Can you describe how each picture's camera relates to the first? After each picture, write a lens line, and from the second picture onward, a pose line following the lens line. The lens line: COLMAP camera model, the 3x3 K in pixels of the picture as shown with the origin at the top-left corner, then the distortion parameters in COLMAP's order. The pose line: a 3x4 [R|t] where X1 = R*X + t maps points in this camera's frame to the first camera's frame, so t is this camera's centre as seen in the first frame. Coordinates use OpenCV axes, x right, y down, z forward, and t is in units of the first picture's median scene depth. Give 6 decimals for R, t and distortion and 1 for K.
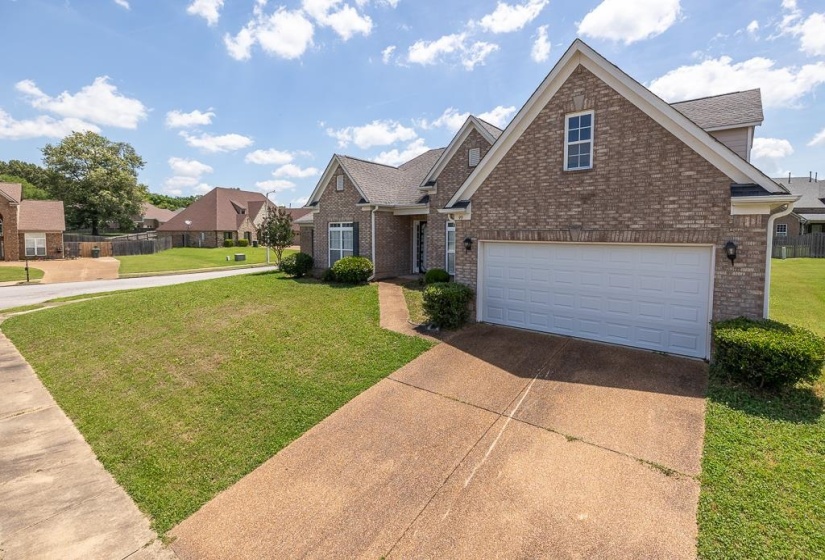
lens RADIAL K [[390.6, 0, 413.0], [0, 390.6, 265.0], [0, 0, 1]] dist [0.002438, -0.000040]
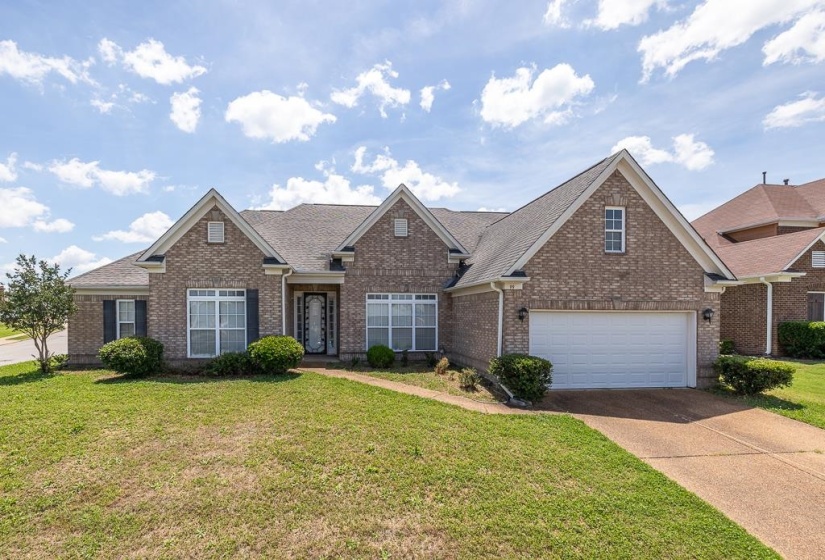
lens RADIAL K [[369.7, 0, 411.1], [0, 369.7, 326.5], [0, 0, 1]] dist [0.002168, 0.000490]
pose [[0.704261, -0.025330, 0.709489, -0.806730], [0.057137, 0.998144, -0.021081, -0.019168], [-0.707638, 0.055385, 0.704401, 0.592748]]
